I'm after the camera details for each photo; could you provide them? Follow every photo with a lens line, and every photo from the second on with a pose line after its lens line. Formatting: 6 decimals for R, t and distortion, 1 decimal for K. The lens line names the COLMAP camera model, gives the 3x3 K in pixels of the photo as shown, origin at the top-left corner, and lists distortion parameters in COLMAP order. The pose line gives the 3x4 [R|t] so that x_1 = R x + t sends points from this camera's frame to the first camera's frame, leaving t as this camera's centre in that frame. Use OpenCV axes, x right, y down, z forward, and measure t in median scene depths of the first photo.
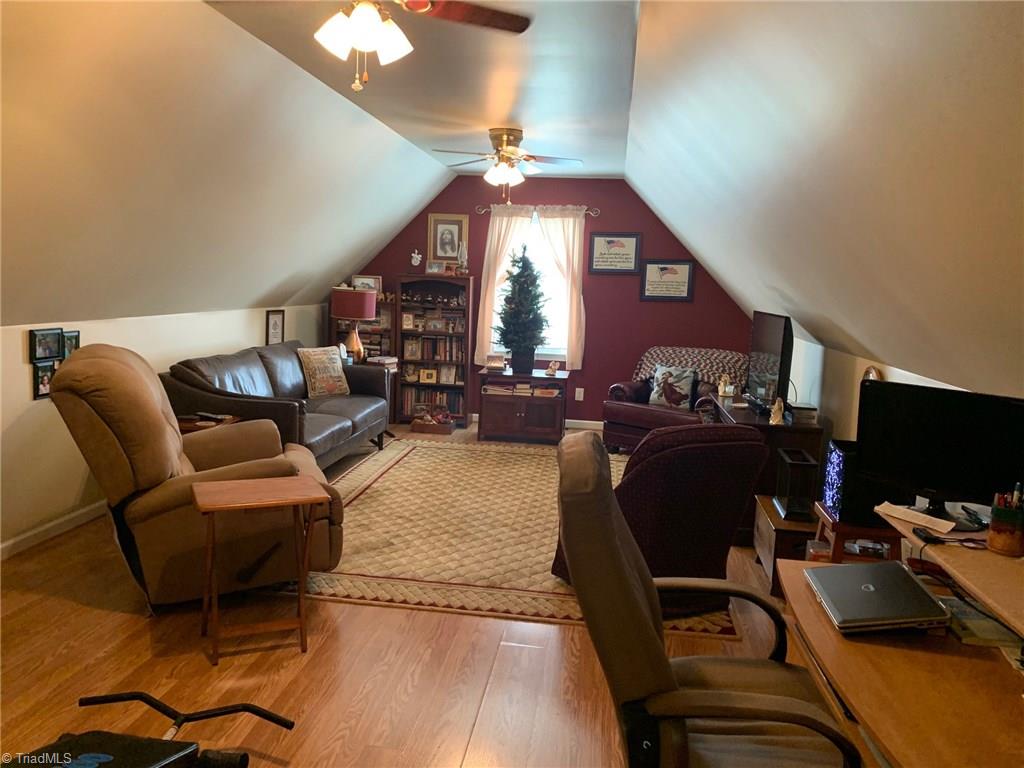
lens RADIAL K [[785.5, 0, 510.3], [0, 785.5, 385.7], [0, 0, 1]] dist [0.018329, -0.023986]
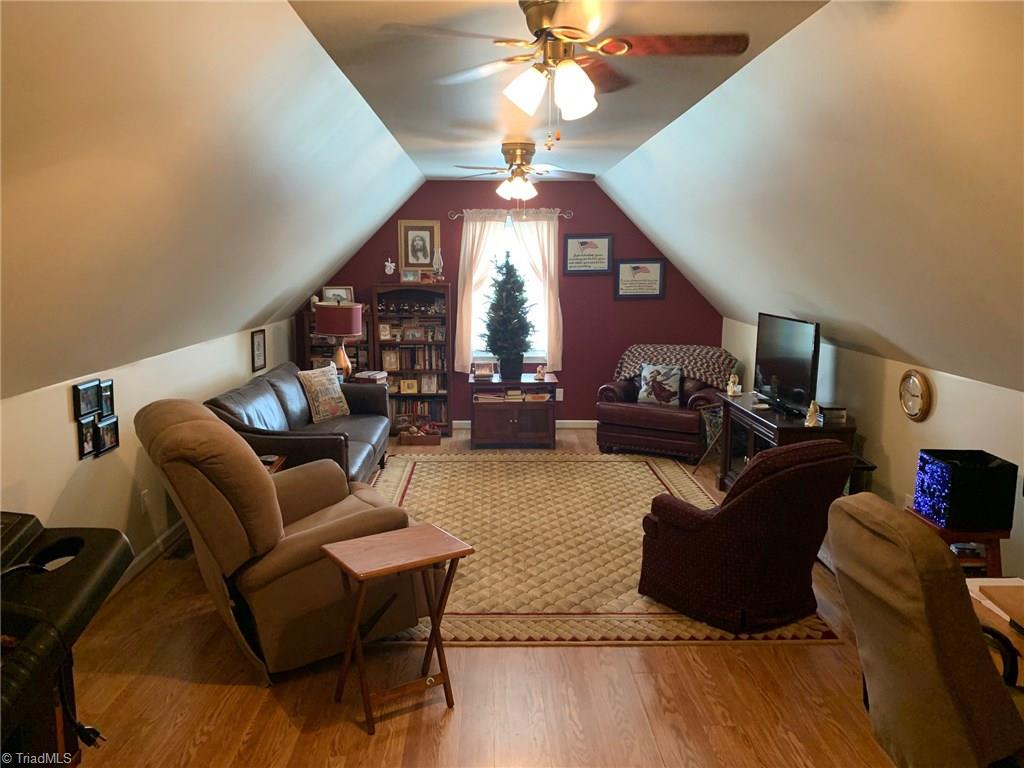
lens RADIAL K [[785.5, 0, 508.7], [0, 785.5, 380.5], [0, 0, 1]] dist [0.018329, -0.023986]
pose [[0.987897, -0.060804, 0.142697, -0.156565], [0.058282, 0.998062, 0.021789, -0.043544], [-0.143746, -0.013209, 0.989527, 0.012806]]
